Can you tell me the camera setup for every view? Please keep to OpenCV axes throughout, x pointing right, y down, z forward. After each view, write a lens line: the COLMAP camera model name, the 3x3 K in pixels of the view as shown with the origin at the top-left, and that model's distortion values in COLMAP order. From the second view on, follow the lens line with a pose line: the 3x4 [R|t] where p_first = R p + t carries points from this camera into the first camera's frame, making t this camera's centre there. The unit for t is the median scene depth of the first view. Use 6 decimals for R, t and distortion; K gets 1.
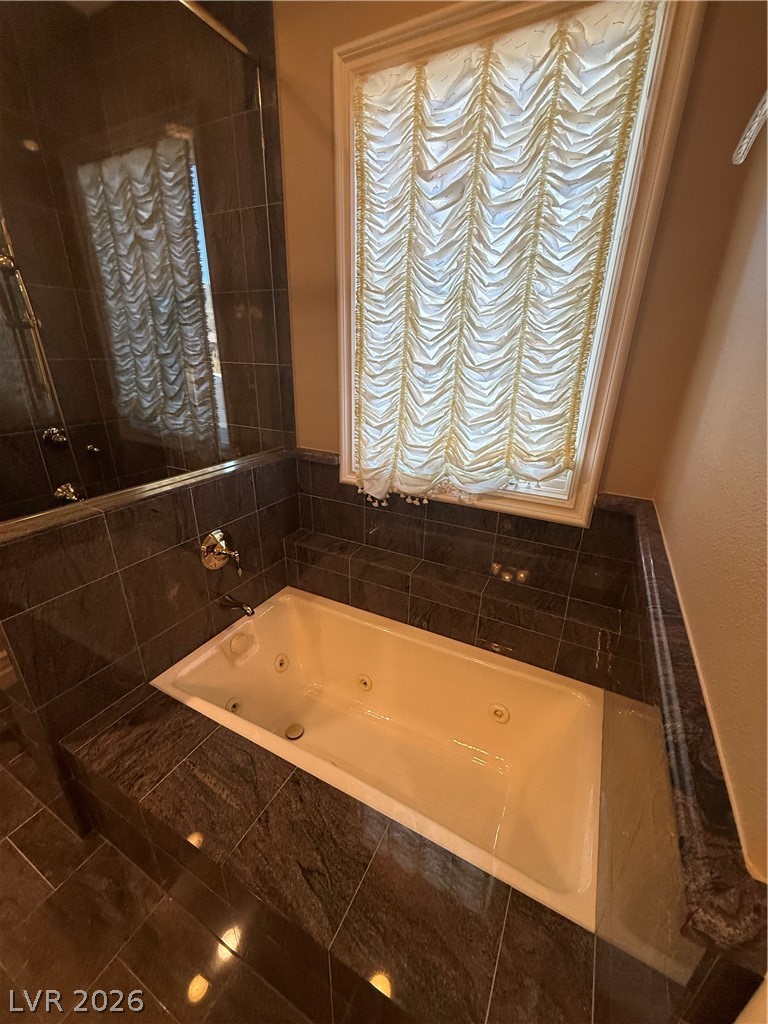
lens RADIAL K [[409.0, 0, 384.2], [0, 409.0, 511.6], [0, 0, 1]] dist [0.001139, -0.000248]
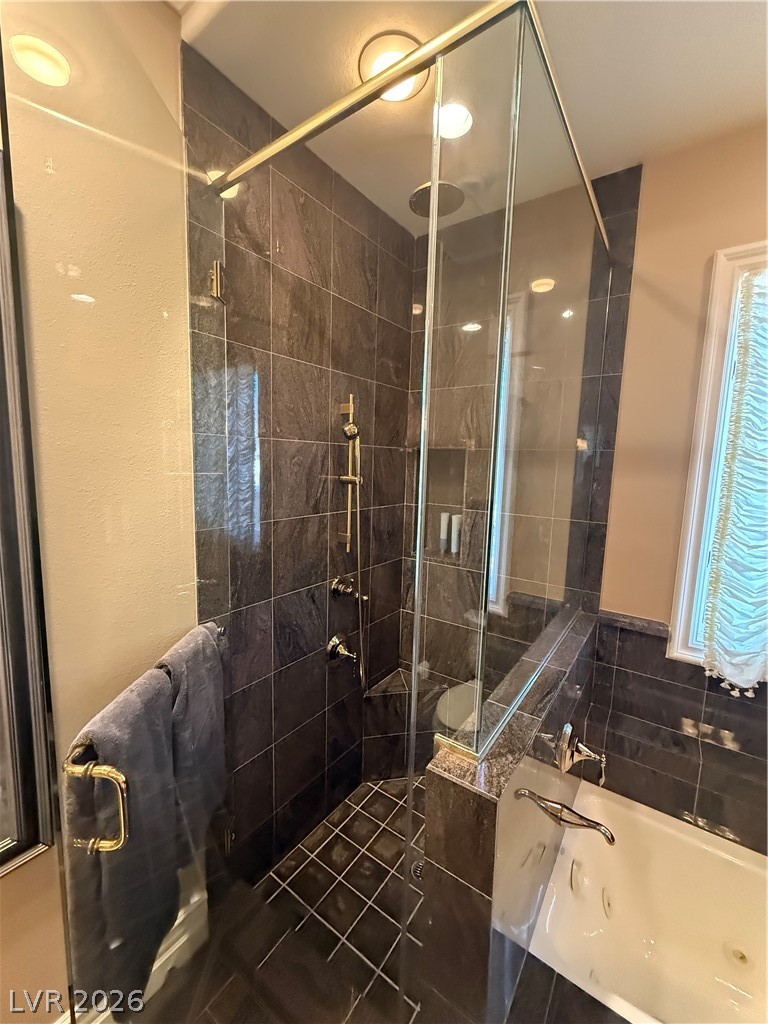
lens RADIAL K [[409.0, 0, 383.7], [0, 409.0, 512.0], [0, 0, 1]] dist [0.001139, -0.000248]
pose [[0.991305, 0.024373, -0.129304, -0.625334], [-0.056690, 0.965925, -0.252539, -0.122316], [0.118742, 0.257674, 0.958908, 0.042606]]
